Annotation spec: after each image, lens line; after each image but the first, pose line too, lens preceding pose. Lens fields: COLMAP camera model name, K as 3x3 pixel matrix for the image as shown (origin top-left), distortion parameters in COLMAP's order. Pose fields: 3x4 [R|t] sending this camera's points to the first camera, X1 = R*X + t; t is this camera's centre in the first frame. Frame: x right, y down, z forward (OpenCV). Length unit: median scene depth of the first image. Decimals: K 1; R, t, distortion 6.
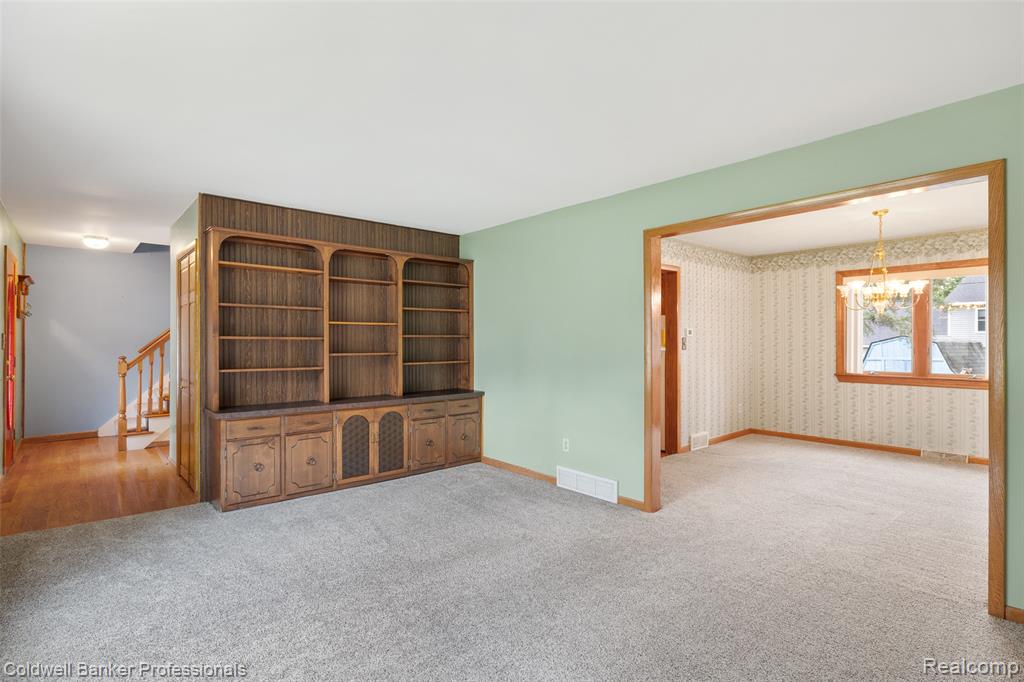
lens RADIAL K [[514.9, 0, 506.4], [0, 514.9, 339.1], [0, 0, 1]] dist [-0.005729, 0.001059]
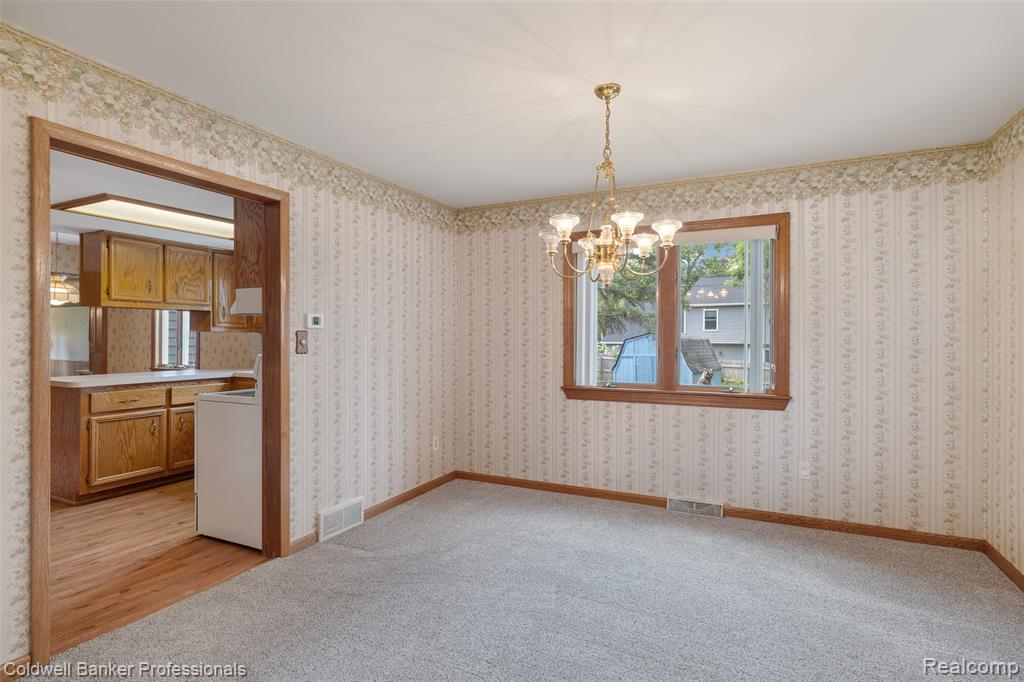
lens RADIAL K [[514.9, 0, 516.6], [0, 514.9, 340.4], [0, 0, 1]] dist [-0.005729, 0.001059]
pose [[0.920545, -0.001276, 0.390634, 0.333045], [-0.001703, 0.999972, 0.007278, 0.002382], [-0.390632, -0.007365, 0.920517, 0.419618]]
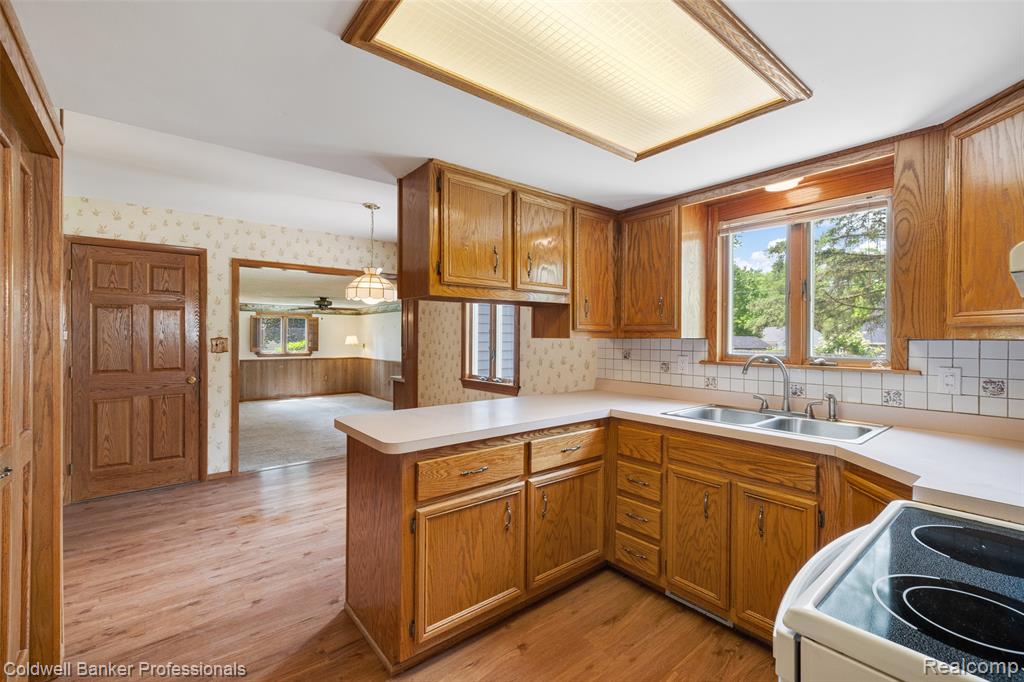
lens RADIAL K [[435.2, 0, 518.9], [0, 435.2, 336.8], [0, 0, 1]] dist [0.003415, -0.000573]
pose [[0.999820, -0.003557, -0.018638, 0.167735], [0.003614, 0.999989, 0.003033, -0.007316], [0.018627, -0.003099, 0.999822, 0.928080]]
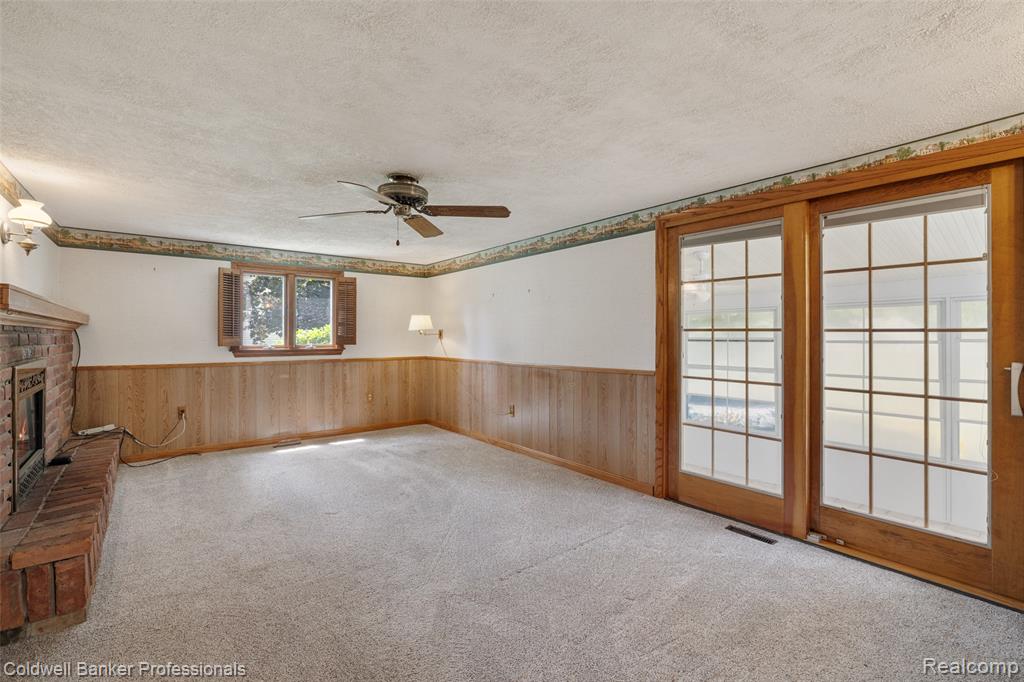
lens RADIAL K [[457.4, 0, 517.7], [0, 457.4, 335.9], [0, 0, 1]] dist [-0.000121, 0.000115]
pose [[0.999042, -0.008936, -0.042832, -0.254209], [0.009002, 0.999959, 0.001340, 0.031756], [0.042818, -0.001724, 0.999081, 1.664166]]
